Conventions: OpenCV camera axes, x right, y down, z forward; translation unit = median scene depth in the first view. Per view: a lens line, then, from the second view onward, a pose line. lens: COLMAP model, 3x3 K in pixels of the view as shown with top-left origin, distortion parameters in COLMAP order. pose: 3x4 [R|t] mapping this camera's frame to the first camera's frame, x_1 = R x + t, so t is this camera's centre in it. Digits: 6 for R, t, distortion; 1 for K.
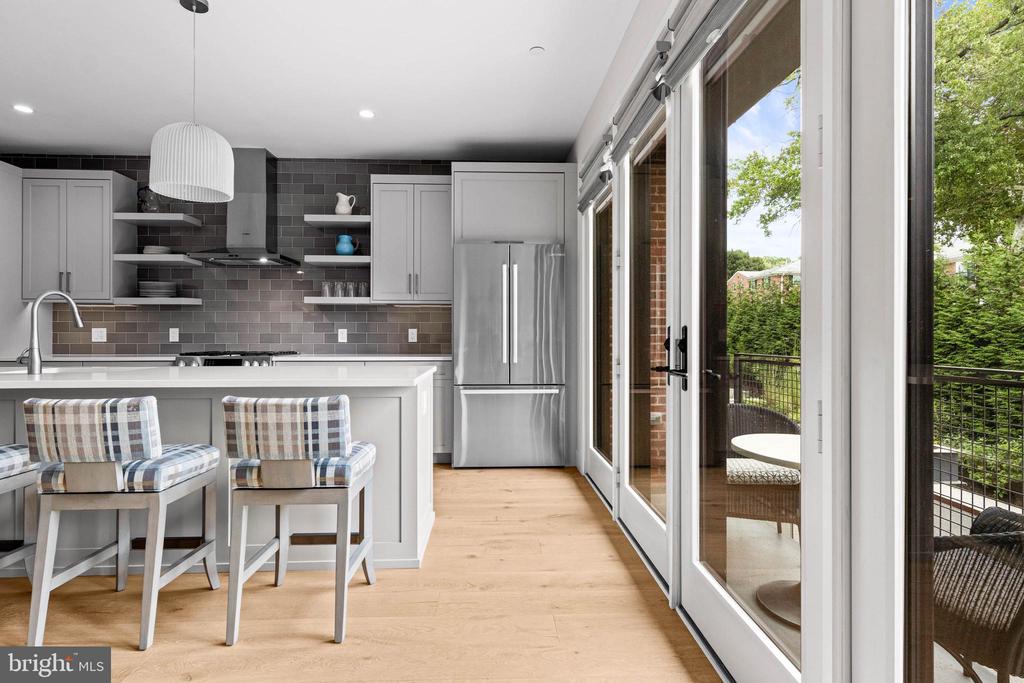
lens RADIAL K [[523.8, 0, 512.7], [0, 523.8, 333.2], [0, 0, 1]] dist [0.013663, -0.004731]
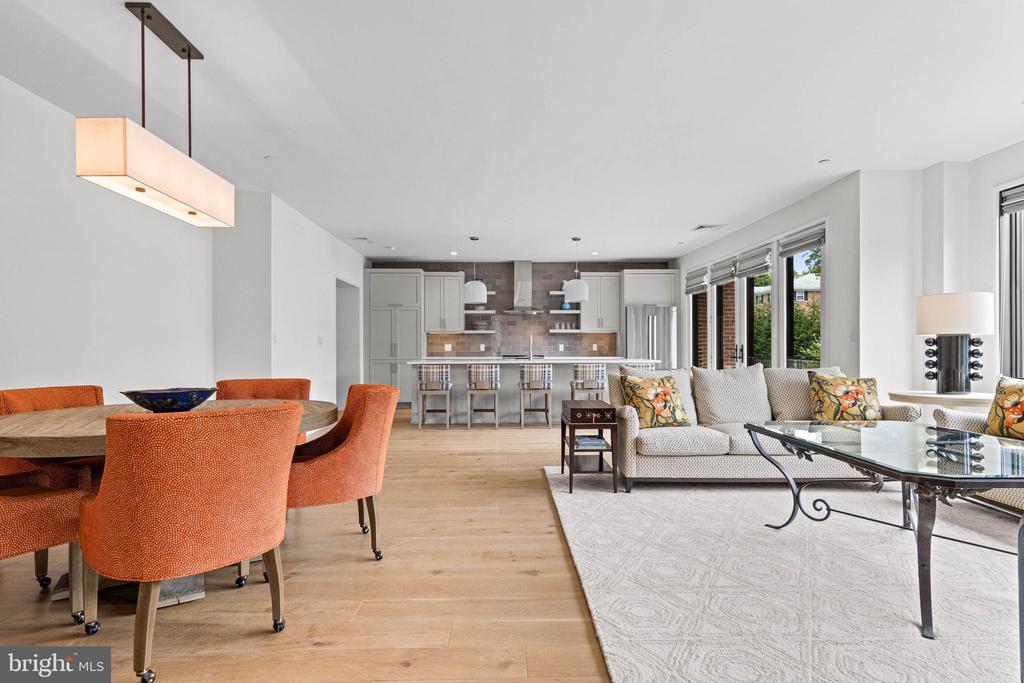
lens RADIAL K [[523.8, 0, 512.0], [0, 523.8, 345.4], [0, 0, 1]] dist [0.013663, -0.004731]
pose [[0.999933, -0.002667, -0.011288, -0.504447], [0.002678, 0.999996, 0.000921, -0.006580], [0.011285, -0.000951, 0.999936, -1.091718]]
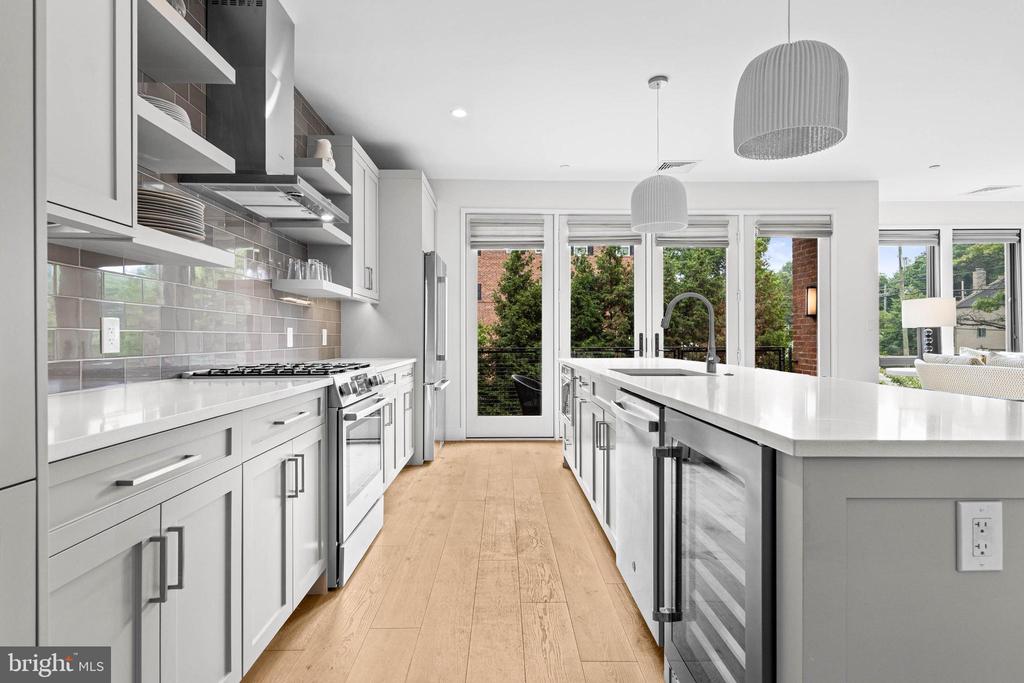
lens RADIAL K [[523.8, 0, 514.1], [0, 523.8, 335.9], [0, 0, 1]] dist [0.013663, -0.004731]
pose [[0.019607, 0.001620, 0.999806, -1.020989], [-0.002235, 0.999996, -0.001577, 0.003723], [-0.999805, -0.002204, 0.019610, 0.703488]]
